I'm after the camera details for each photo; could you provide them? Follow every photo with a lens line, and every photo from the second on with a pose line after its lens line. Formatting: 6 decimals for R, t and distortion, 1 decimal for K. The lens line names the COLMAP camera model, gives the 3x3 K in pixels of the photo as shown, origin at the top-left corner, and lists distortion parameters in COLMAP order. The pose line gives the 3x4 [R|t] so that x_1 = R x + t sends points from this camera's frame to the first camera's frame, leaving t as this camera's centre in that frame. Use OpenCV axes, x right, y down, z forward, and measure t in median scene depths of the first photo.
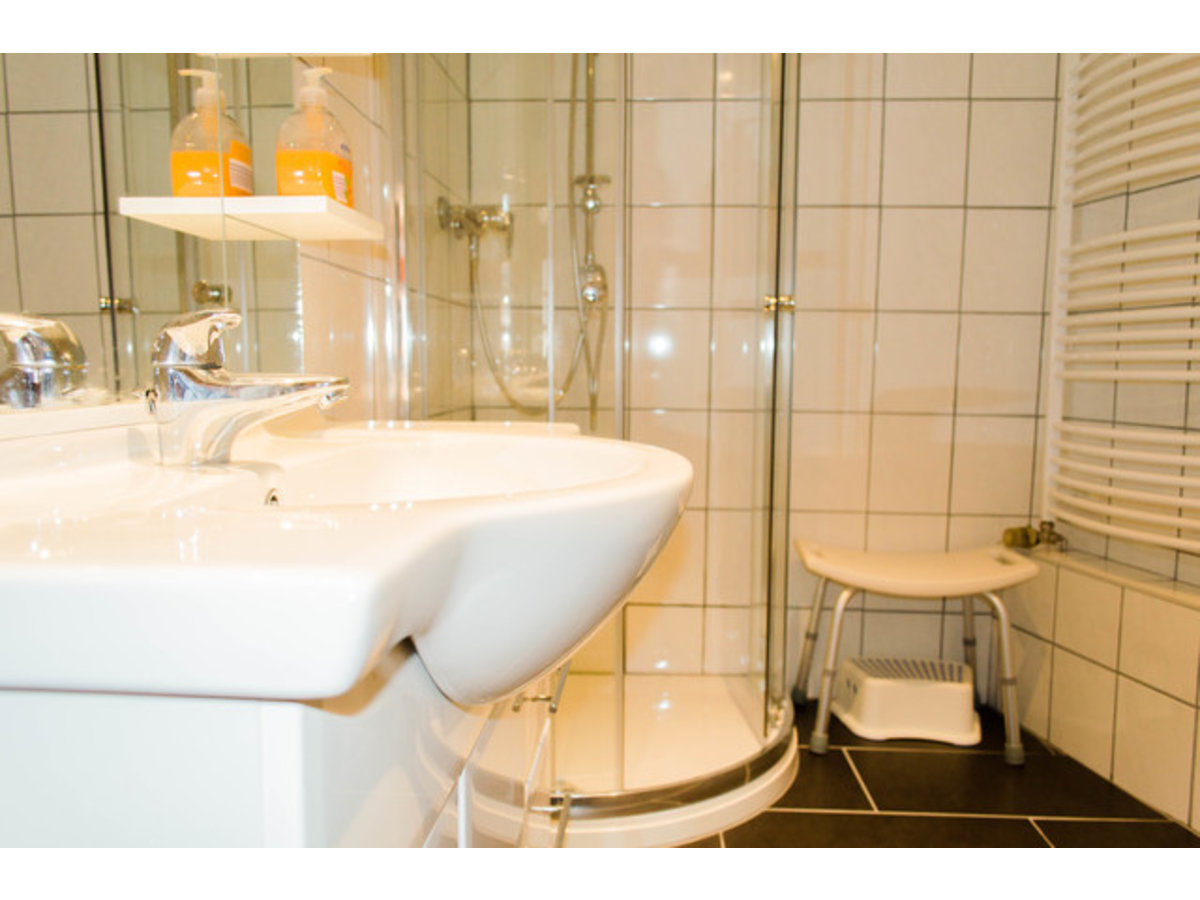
lens RADIAL K [[918.3, 0, 600.4], [0, 918.3, 455.2], [0, 0, 1]] dist [0.020745, -0.001263]
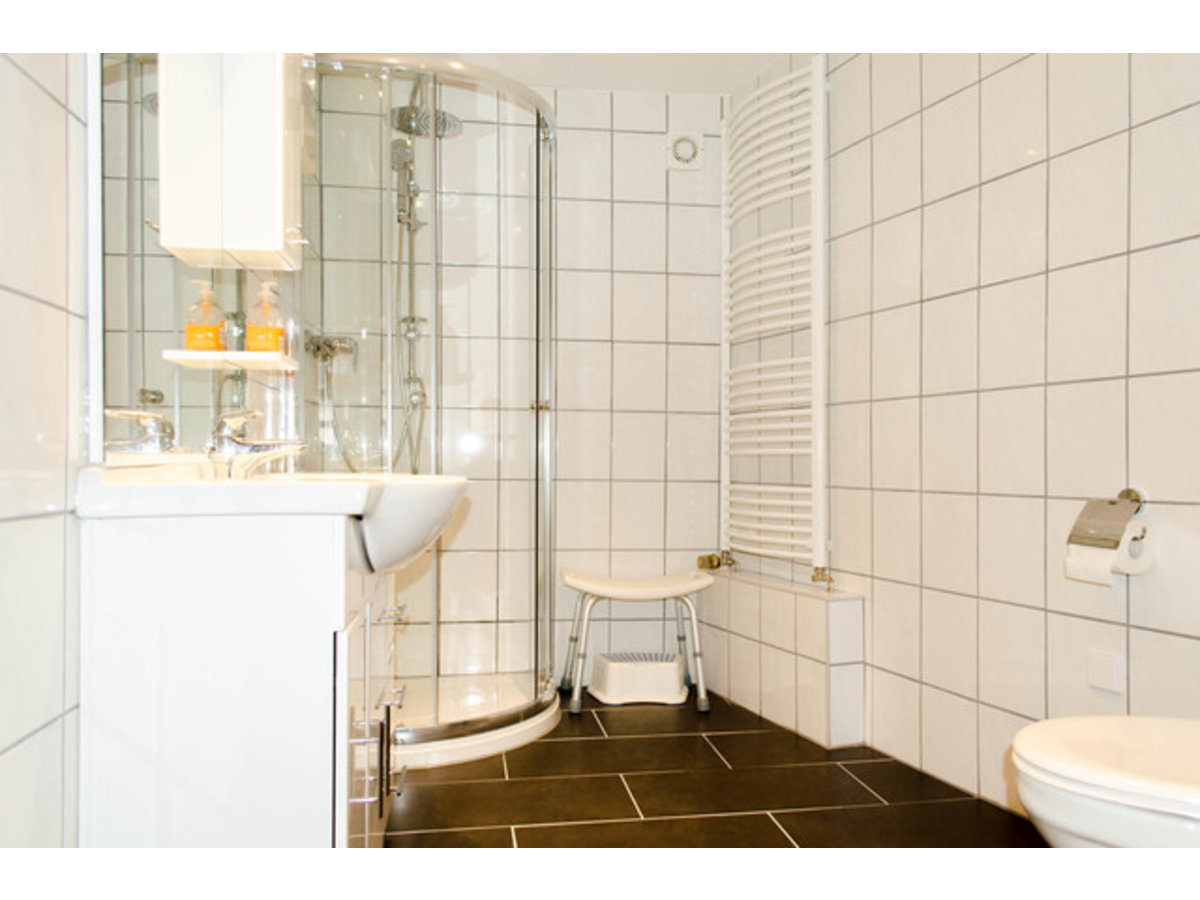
lens RADIAL K [[918.3, 0, 600.4], [0, 918.3, 455.2], [0, 0, 1]] dist [0.020745, -0.001263]
pose [[0.980141, -0.003529, 0.198271, -0.007930], [0.024090, 0.994555, -0.101387, 0.064924], [-0.196834, 0.104149, 0.974889, -0.433498]]
